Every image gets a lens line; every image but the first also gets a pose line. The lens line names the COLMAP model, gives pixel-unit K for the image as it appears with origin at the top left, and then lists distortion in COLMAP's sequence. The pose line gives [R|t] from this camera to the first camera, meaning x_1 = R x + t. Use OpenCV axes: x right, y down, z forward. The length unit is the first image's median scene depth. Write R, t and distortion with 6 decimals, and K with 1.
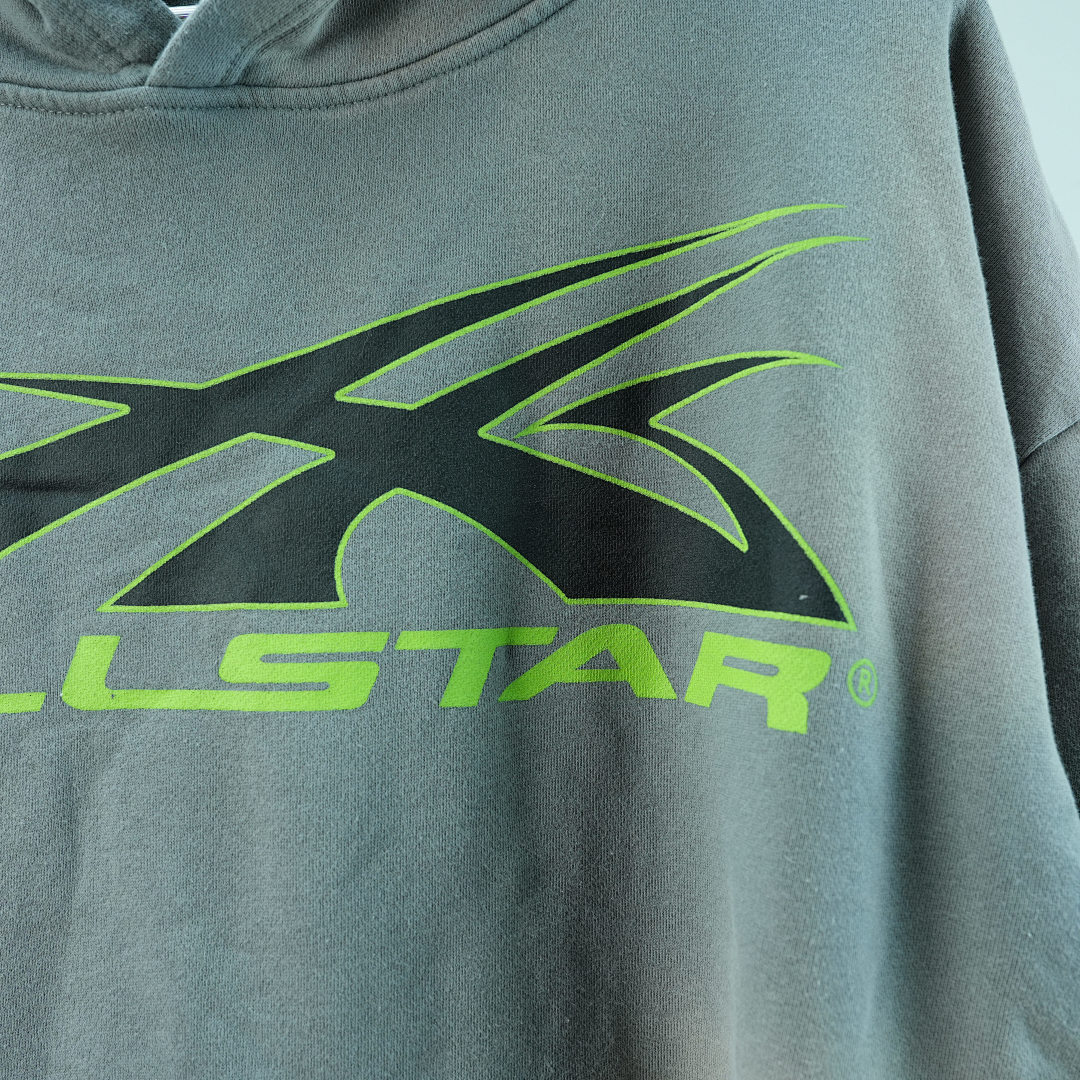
lens RADIAL K [[1167.4, 0, 596.5], [0, 1167.4, 508.5], [0, 0, 1]] dist [-0.002146, 0.000000]
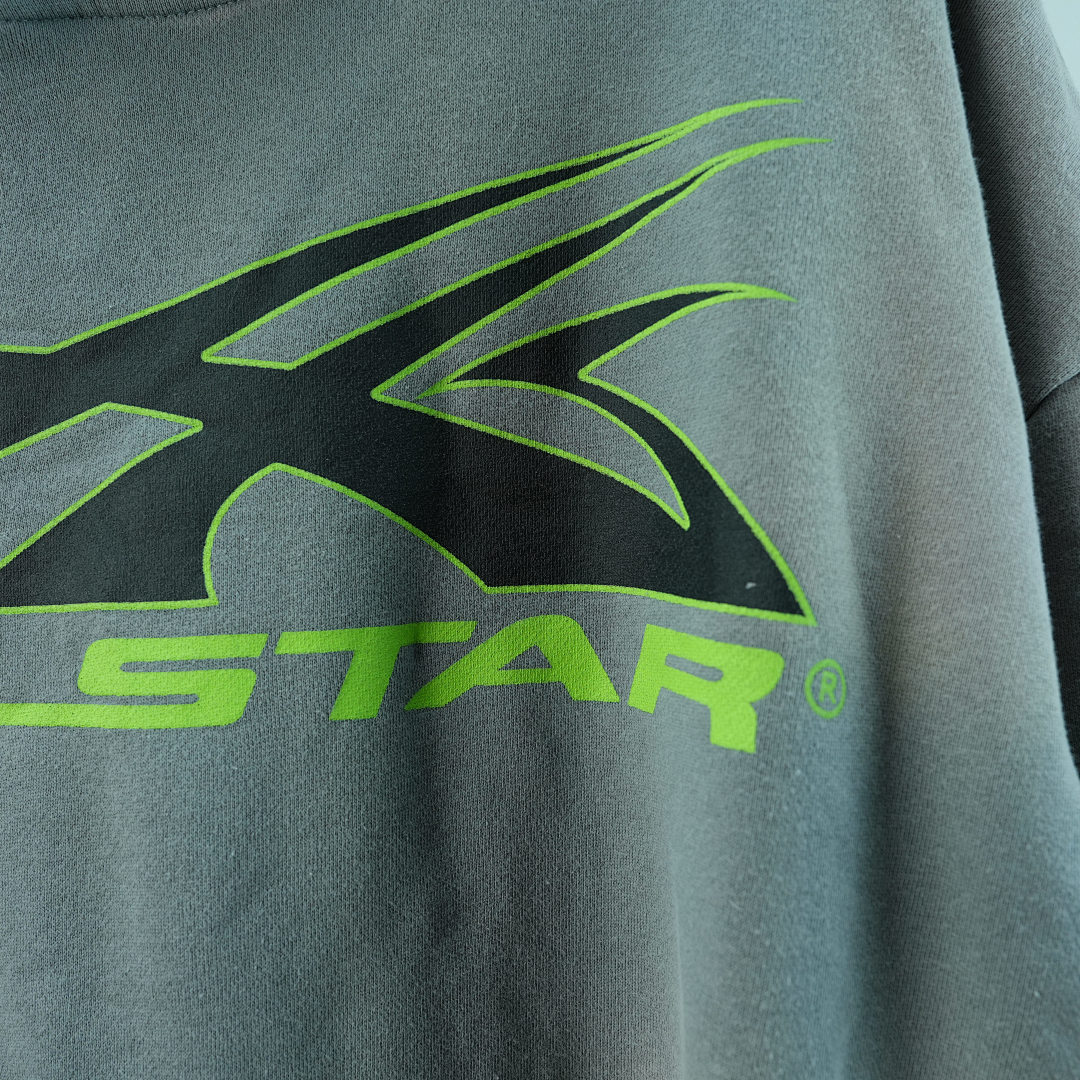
lens RADIAL K [[1167.4, 0, 595.2], [0, 1167.4, 504.5], [0, 0, 1]] dist [-0.002146, 0.000000]
pose [[0.997569, -0.024843, -0.065100, 0.115943], [0.027569, 0.998765, 0.041328, -0.016236], [0.063992, -0.043022, 0.997023, 0.170114]]
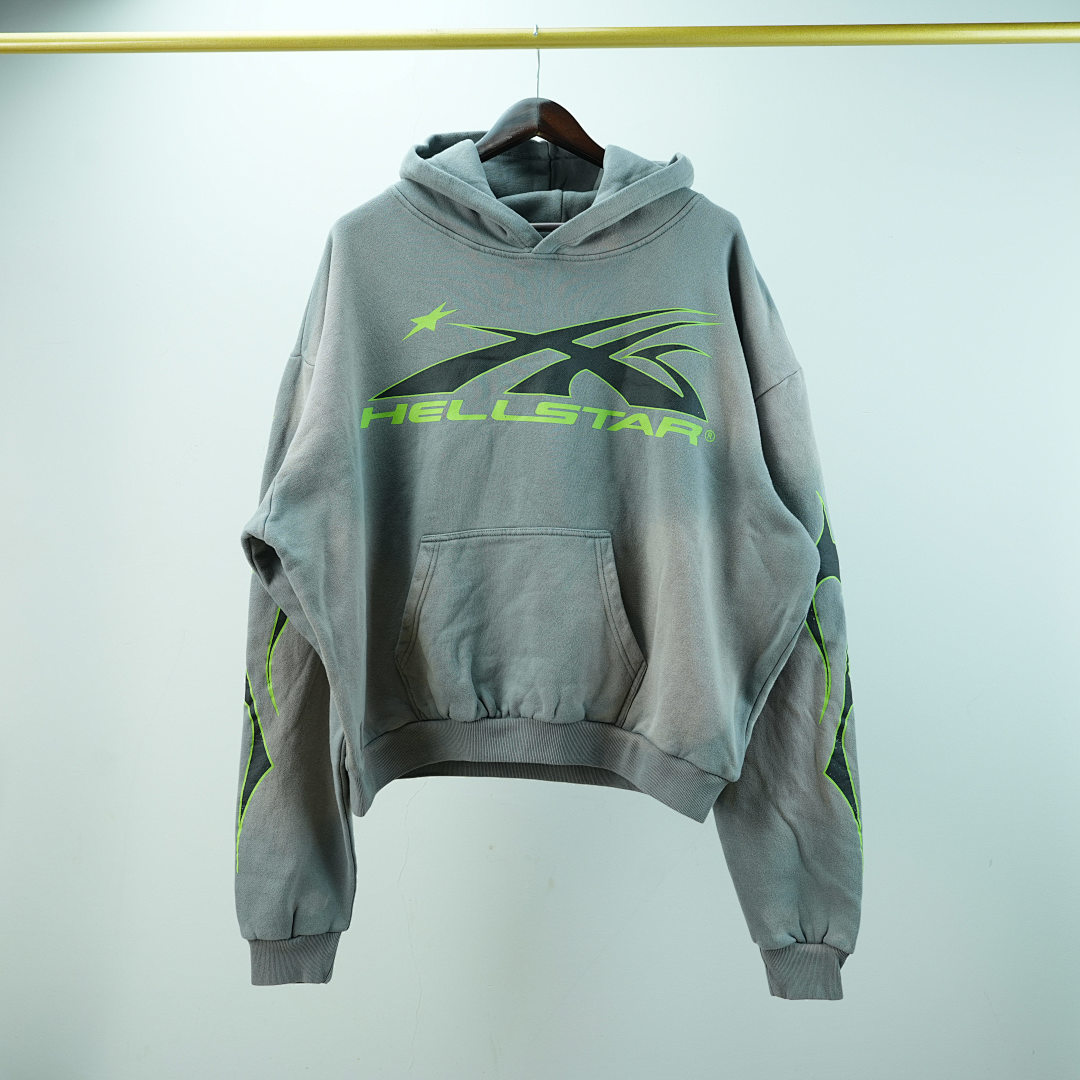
lens RADIAL K [[1167.4, 0, 531.3], [0, 1167.4, 549.6], [0, 0, 1]] dist [-0.002146, 0.000000]
pose [[0.995886, 0.083766, -0.034572, -0.171582], [-0.082615, 0.996019, 0.033469, 0.450197], [0.037238, -0.030475, 0.998842, -2.703866]]
